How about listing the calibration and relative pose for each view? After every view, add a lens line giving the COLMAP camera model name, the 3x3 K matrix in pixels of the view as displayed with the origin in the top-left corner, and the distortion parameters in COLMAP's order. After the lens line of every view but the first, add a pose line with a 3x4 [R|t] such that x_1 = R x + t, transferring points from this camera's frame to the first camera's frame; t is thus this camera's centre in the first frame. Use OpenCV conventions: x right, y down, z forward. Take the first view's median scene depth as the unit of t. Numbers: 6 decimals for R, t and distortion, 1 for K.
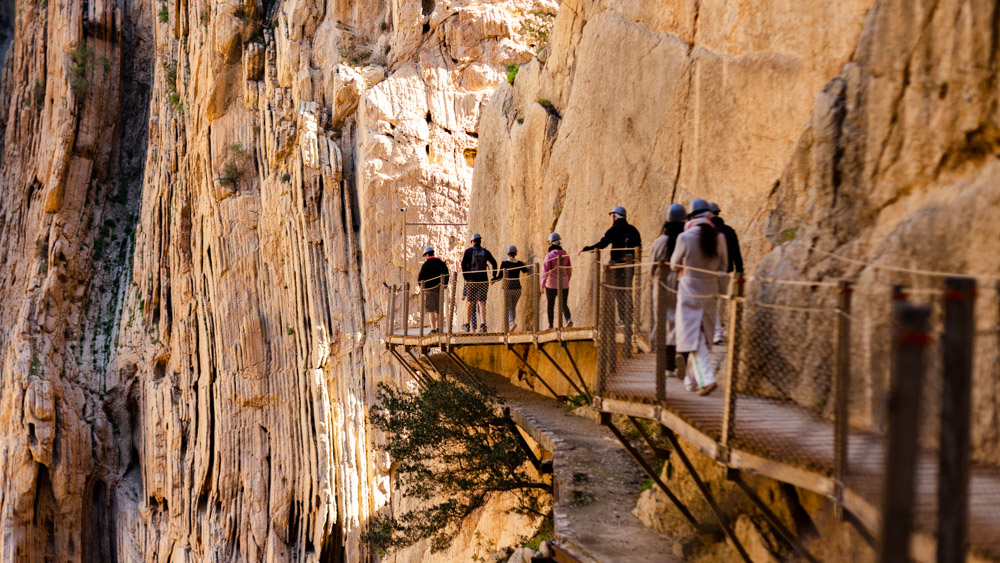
lens RADIAL K [[1450.4, 0, 500.1], [0, 1450.4, 279.8], [0, 0, 1]] dist [0.024134, 0.000000]
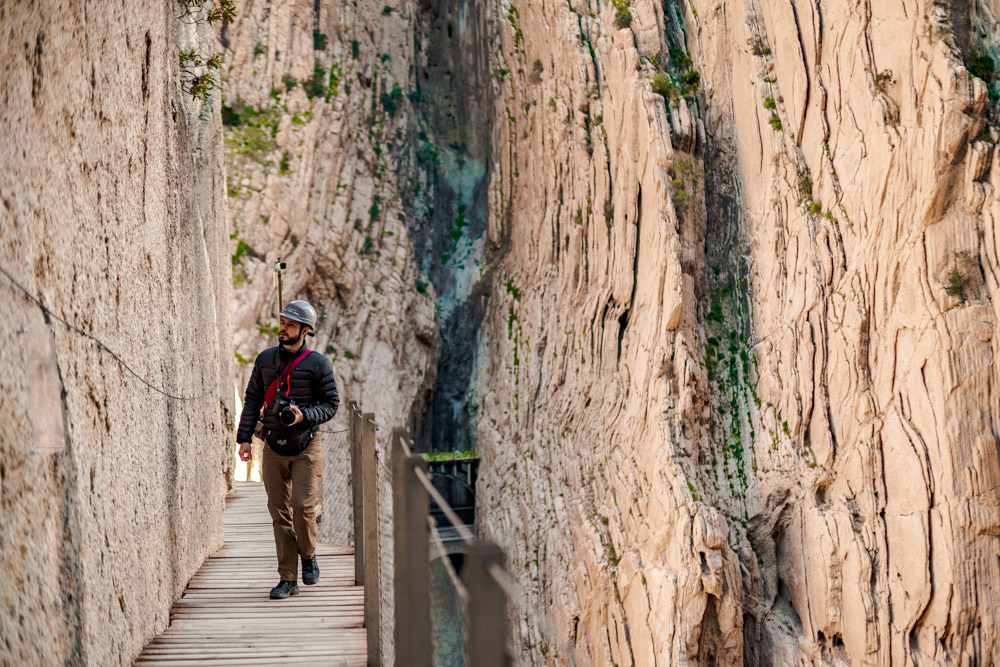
lens RADIAL K [[1469.2, 0, 499.9], [0, 1469.2, 334.2], [0, 0, 1]] dist [-0.099533, 0.000000]
pose [[0.983673, -0.015252, -0.179316, -0.272024], [0.006407, 0.998739, -0.049800, 0.003838], [0.179849, 0.047838, 0.982530, 0.034528]]
